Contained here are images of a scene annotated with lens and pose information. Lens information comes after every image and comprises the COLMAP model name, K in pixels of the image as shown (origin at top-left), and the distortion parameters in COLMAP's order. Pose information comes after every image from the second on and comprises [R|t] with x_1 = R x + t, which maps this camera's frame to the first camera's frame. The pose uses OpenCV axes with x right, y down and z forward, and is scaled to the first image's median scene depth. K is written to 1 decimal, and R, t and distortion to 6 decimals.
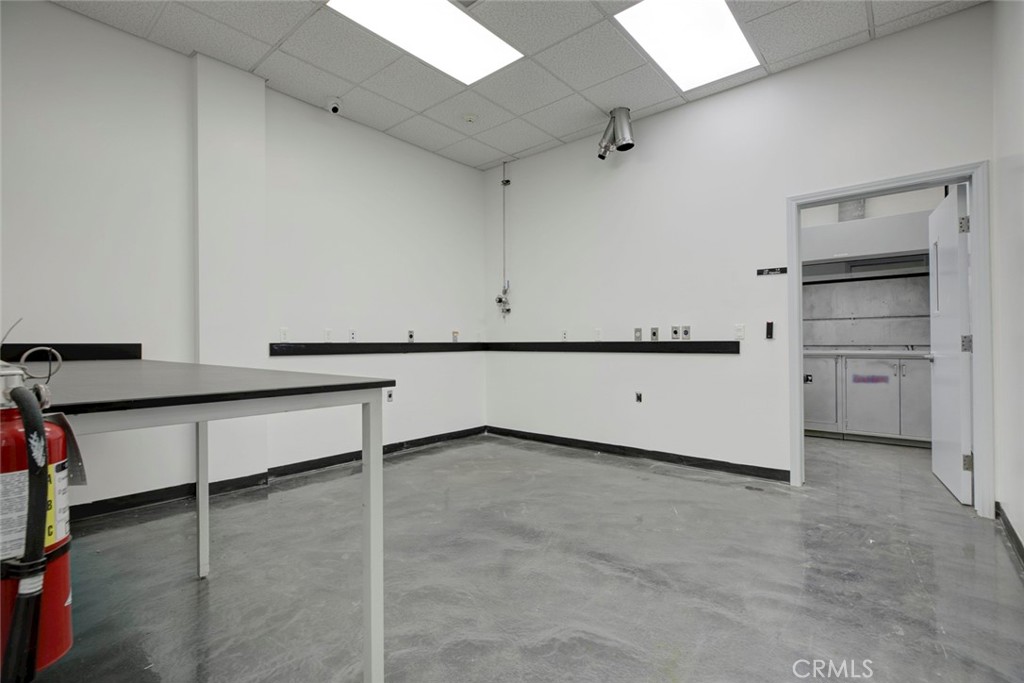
lens RADIAL K [[468.0, 0, 503.8], [0, 468.0, 342.2], [0, 0, 1]] dist [0.010095, -0.000487]
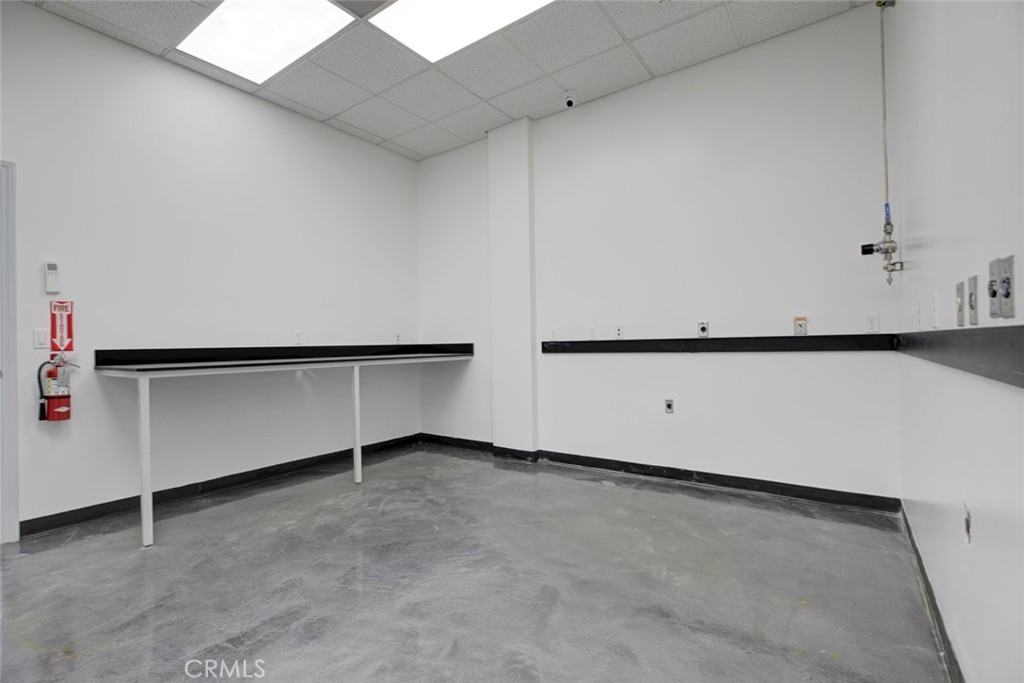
lens RADIAL K [[468.0, 0, 502.7], [0, 468.0, 342.3], [0, 0, 1]] dist [0.010095, -0.000487]
pose [[0.091177, -0.000441, -0.995835, 0.575007], [0.023211, 0.999729, 0.001683, -0.000980], [0.995564, -0.023267, 0.091163, 0.723333]]
